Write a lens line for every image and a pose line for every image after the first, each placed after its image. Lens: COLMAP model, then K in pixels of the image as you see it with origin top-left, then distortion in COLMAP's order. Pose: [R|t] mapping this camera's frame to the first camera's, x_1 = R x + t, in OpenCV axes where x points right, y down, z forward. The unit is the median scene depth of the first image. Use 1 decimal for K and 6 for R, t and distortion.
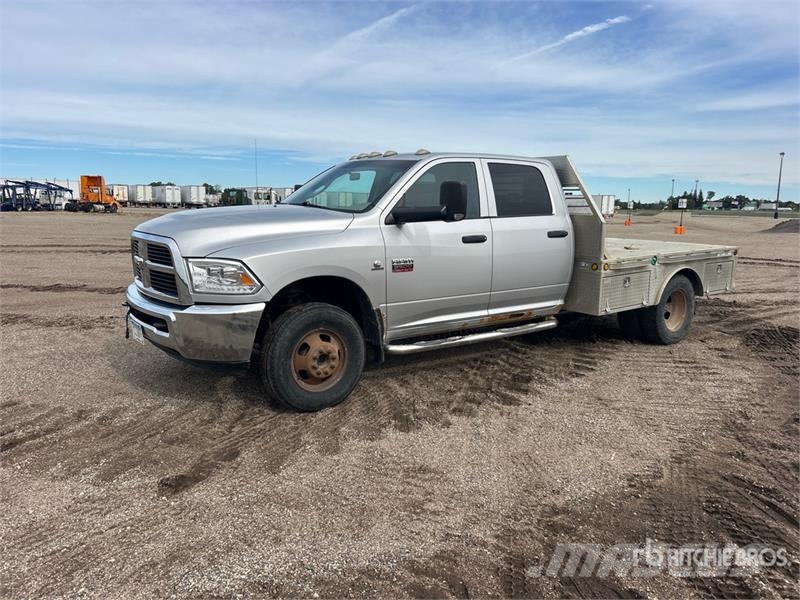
lens RADIAL K [[598.2, 0, 390.4], [0, 598.2, 300.4], [0, 0, 1]] dist [0.079541, -0.103304]
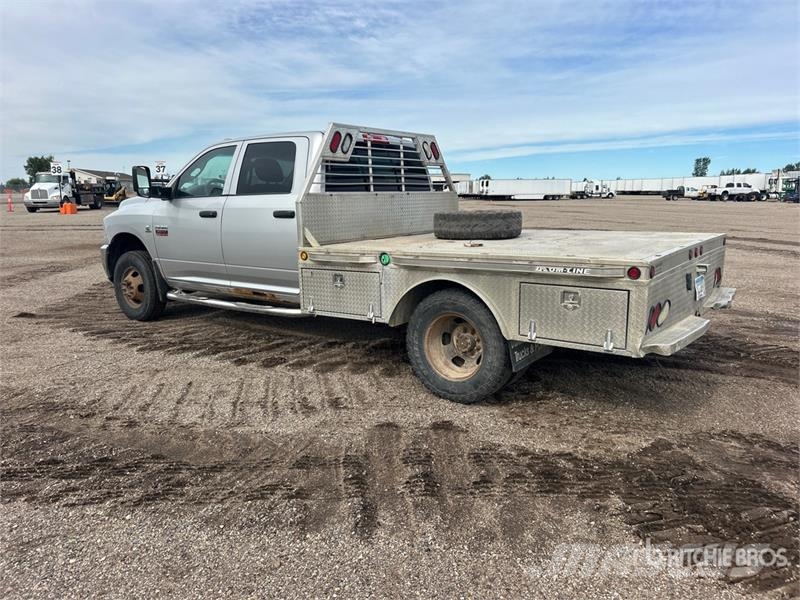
lens RADIAL K [[597.4, 0, 403.1], [0, 597.4, 298.2], [0, 0, 1]] dist [0.082523, -0.105029]
pose [[0.311332, 0.148679, -0.938599, 1.282205], [-0.140980, 0.983982, 0.109105, -0.116156], [0.939786, 0.098356, 0.327306, 0.938027]]
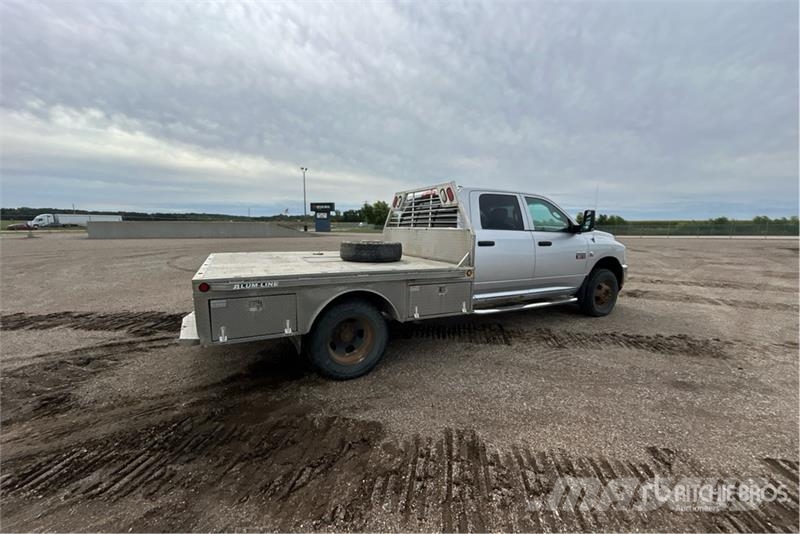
lens RADIAL K [[322.0, 0, 400.0], [0, 322.0, 267.0], [0, 0, 1]] dist [0.001569, 0.000334]
pose [[-0.989828, -0.034826, 0.137941, 0.175887], [0.006855, 0.956776, 0.290746, -0.334145], [-0.142104, 0.288734, -0.946805, 2.103096]]
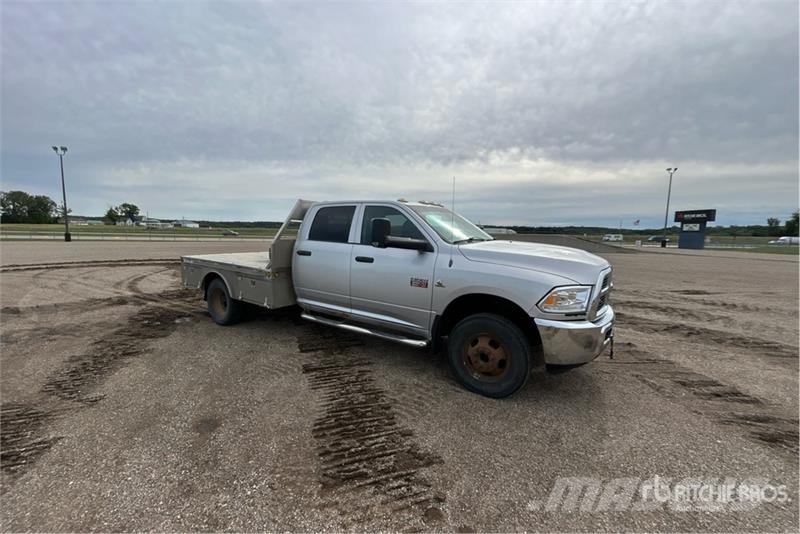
lens RADIAL K [[322.5, 0, 400.0], [0, 322.5, 267.0], [0, 0, 1]] dist [0.000015, 0.000097]
pose [[-0.365765, -0.114732, 0.923608, -0.758489], [0.130563, 0.976234, 0.172975, -0.243988], [-0.921504, 0.183857, -0.342093, 1.421141]]
